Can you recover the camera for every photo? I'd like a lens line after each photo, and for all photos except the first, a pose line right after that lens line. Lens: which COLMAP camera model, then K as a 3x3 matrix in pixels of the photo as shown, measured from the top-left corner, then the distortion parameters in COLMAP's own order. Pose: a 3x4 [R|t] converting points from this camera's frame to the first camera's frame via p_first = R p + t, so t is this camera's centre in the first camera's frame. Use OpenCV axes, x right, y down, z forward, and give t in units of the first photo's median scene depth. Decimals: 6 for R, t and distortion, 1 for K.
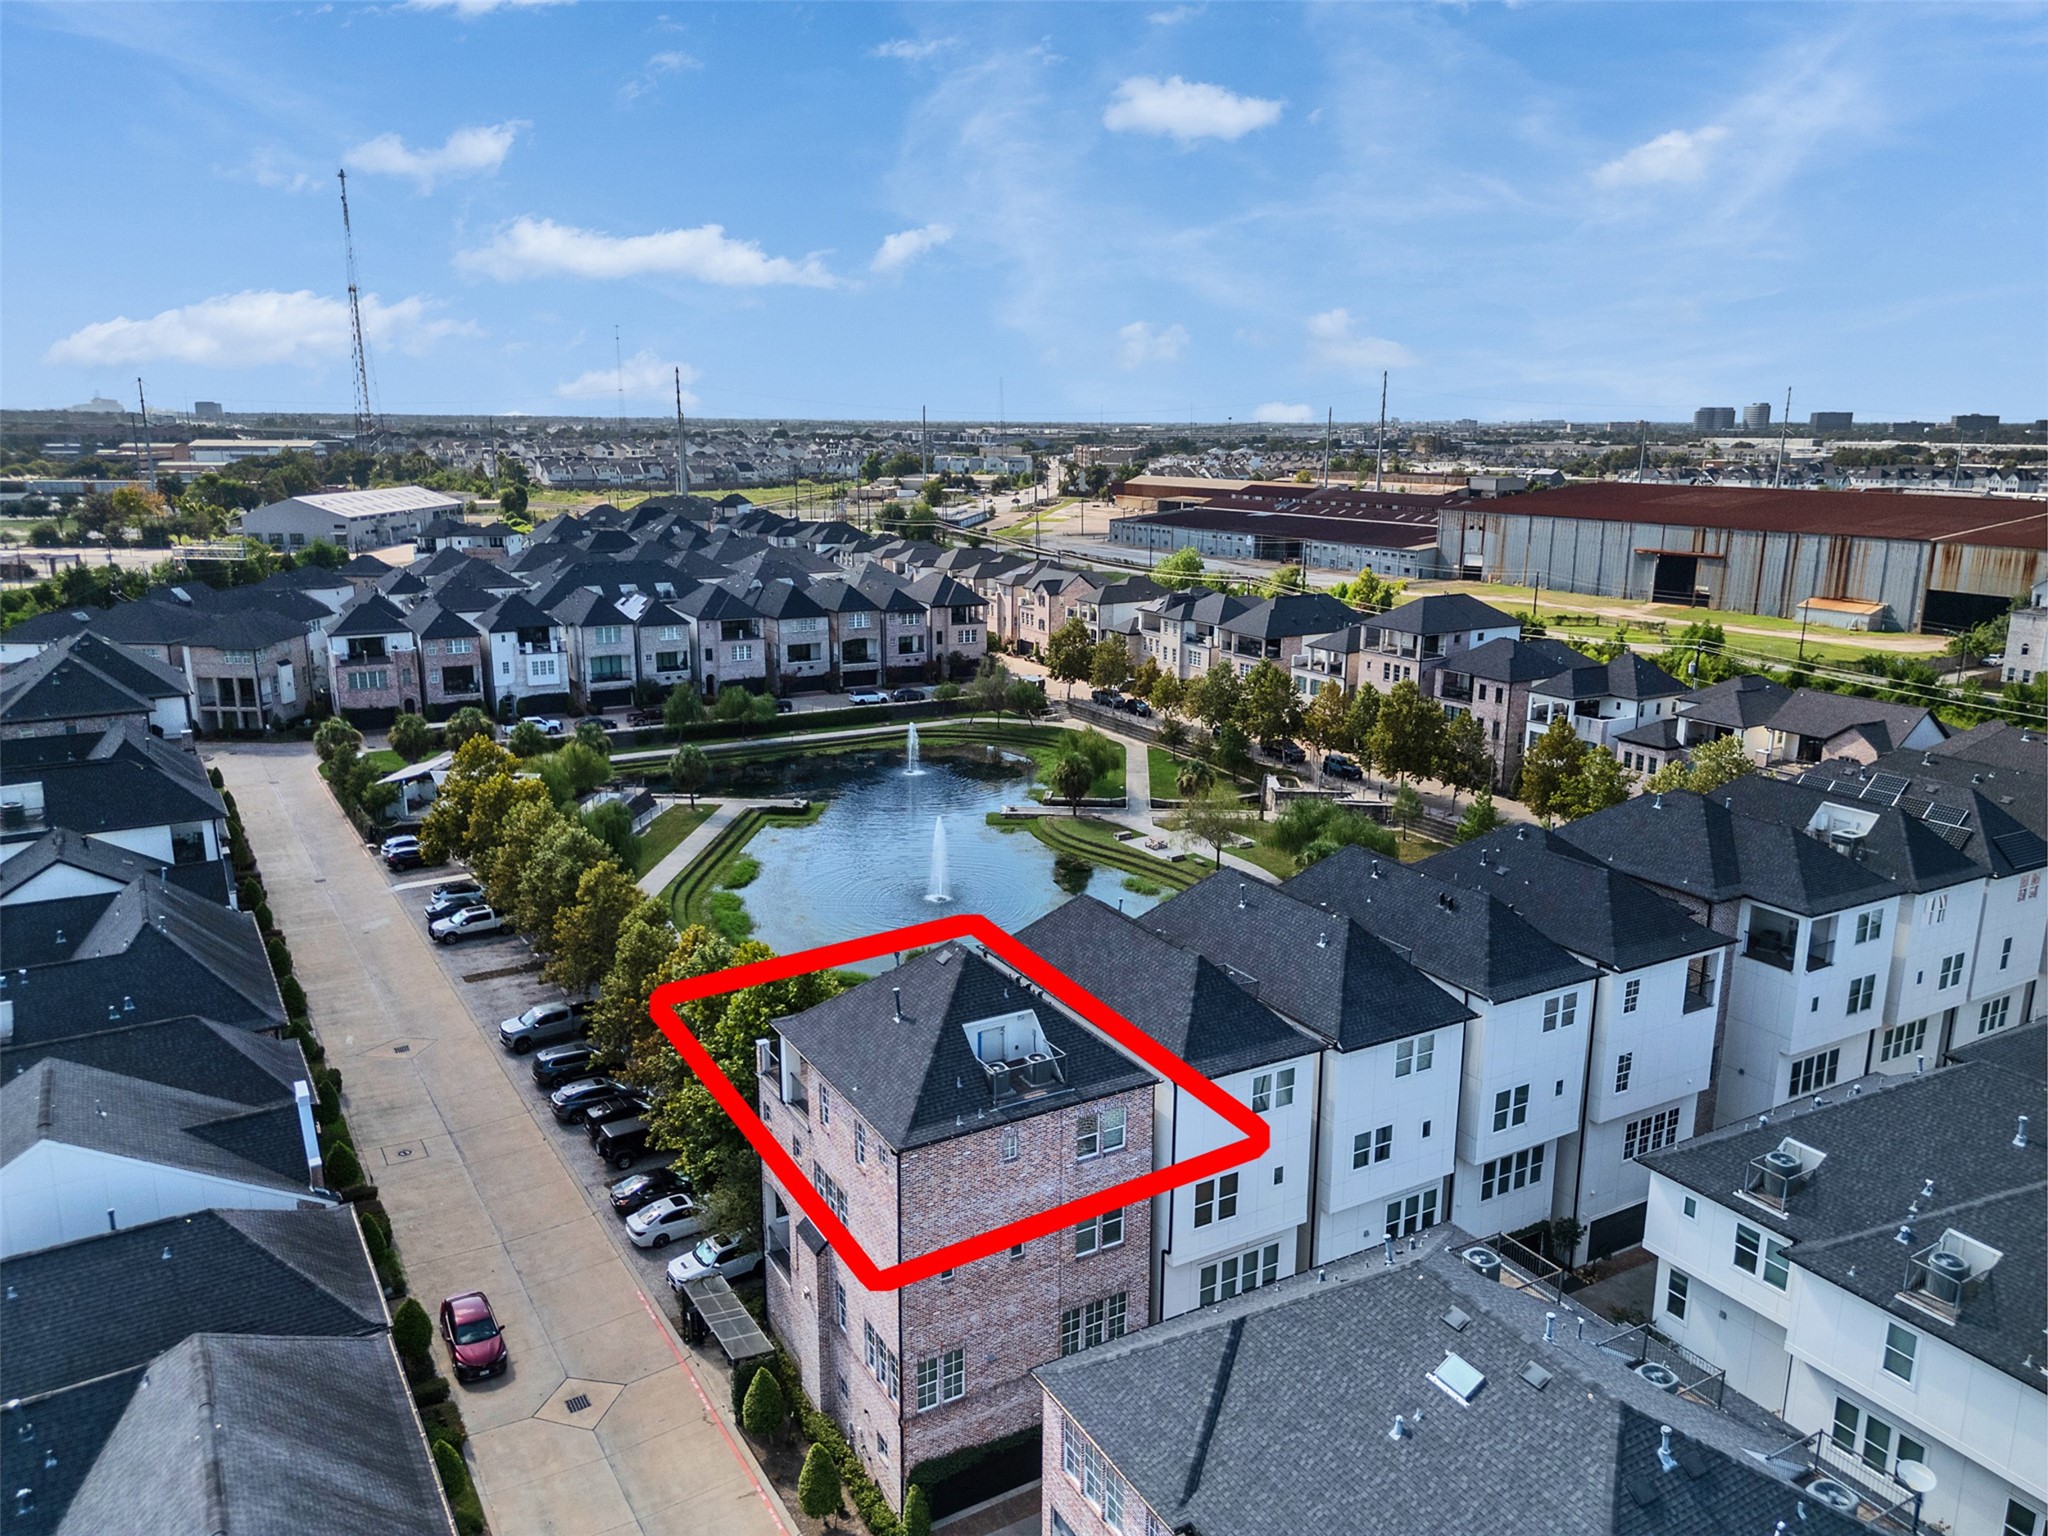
lens RADIAL K [[1446.7, 0, 1024.0], [0, 1446.7, 768.0], [0, 0, 1]] dist [0.035234, -0.002109]
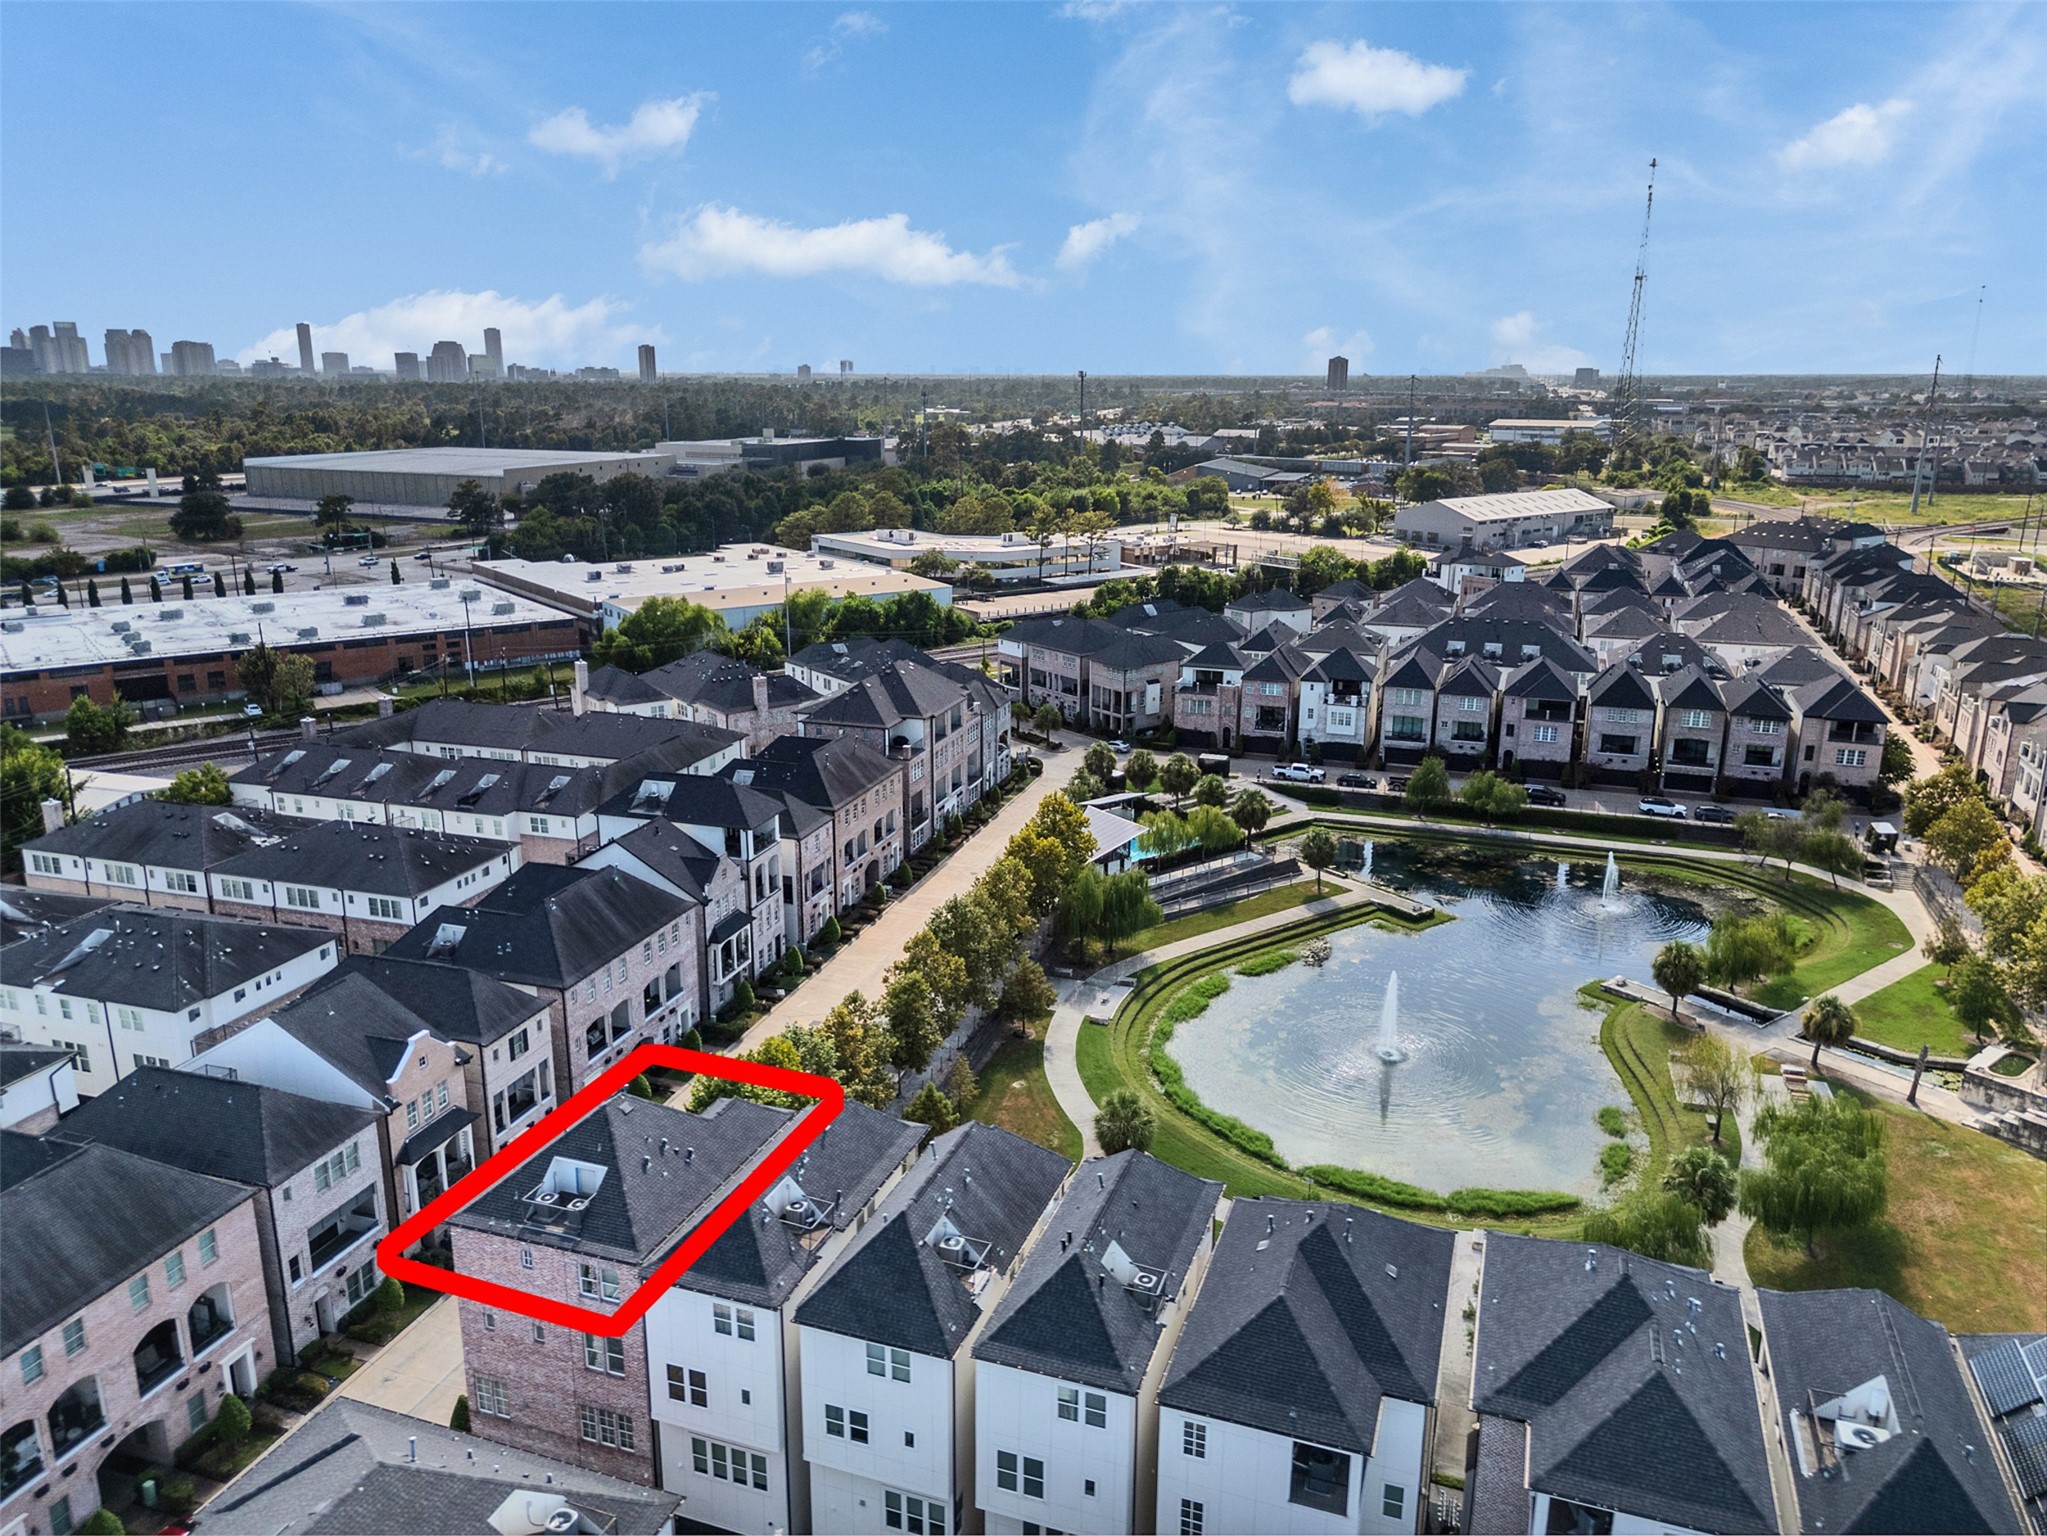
lens RADIAL K [[1446.3, 0, 1023.5], [0, 1446.3, 768.0], [0, 0, 1]] dist [0.031200, -0.002893]
pose [[0.643981, 0.194369, -0.739939, 0.316651], [-0.173851, 0.979064, 0.105878, -0.105742], [0.745027, 0.060456, 0.664289, 0.115600]]
